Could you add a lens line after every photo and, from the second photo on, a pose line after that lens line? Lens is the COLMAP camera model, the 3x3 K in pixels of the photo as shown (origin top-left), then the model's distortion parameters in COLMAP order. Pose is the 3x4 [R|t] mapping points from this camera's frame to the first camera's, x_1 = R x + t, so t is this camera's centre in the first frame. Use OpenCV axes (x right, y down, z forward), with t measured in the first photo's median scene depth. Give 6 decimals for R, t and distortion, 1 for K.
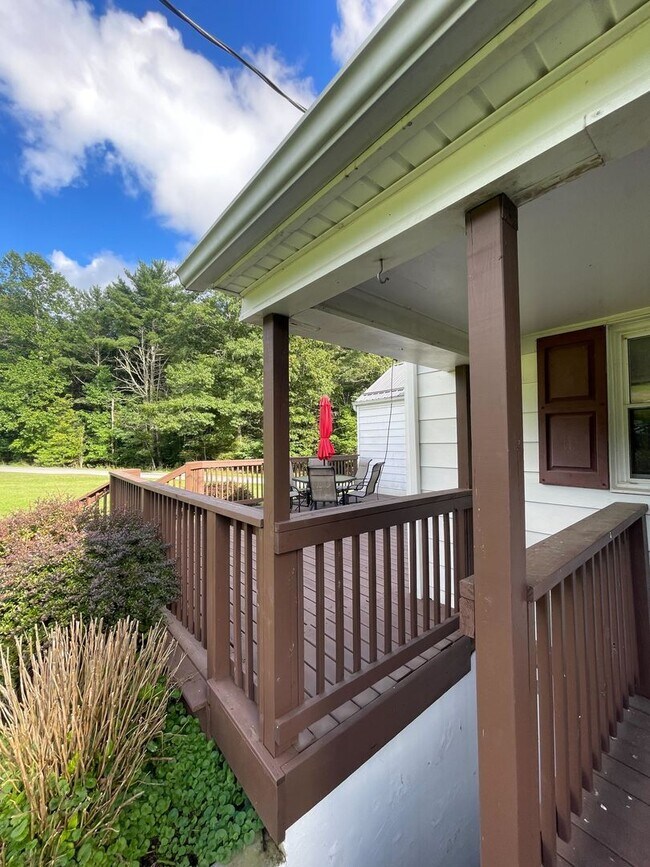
lens RADIAL K [[350.4, 0, 322.8], [0, 350.4, 432.2], [0, 0, 1]] dist [0.006997, -0.000874]
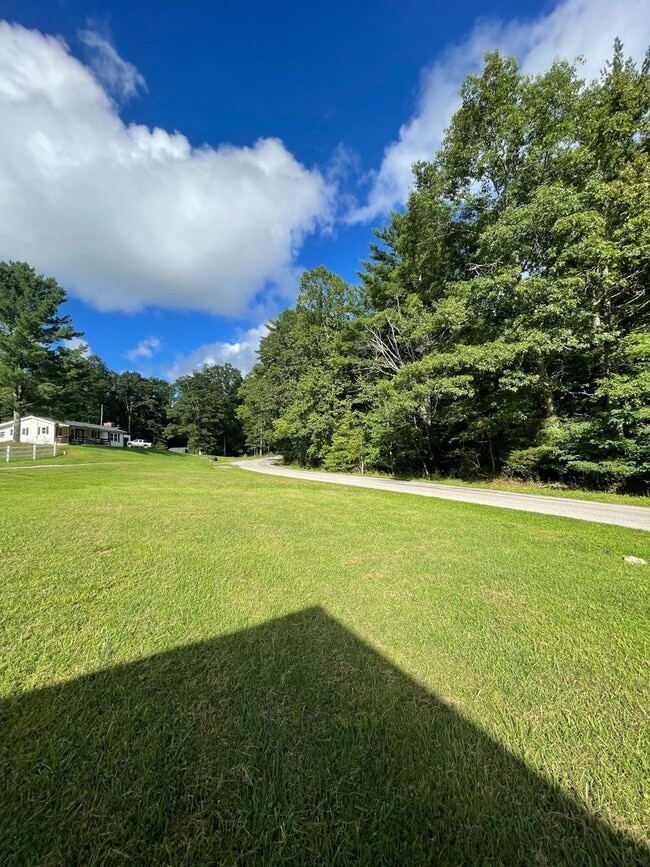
lens RADIAL K [[350.4, 0, 322.0], [0, 350.4, 434.4], [0, 0, 1]] dist [0.006997, -0.000874]
pose [[0.577844, -0.077886, -0.812422, -0.010619], [0.056850, 0.996859, -0.055132, 0.046795], [0.814165, -0.014329, 0.580457, 0.417882]]
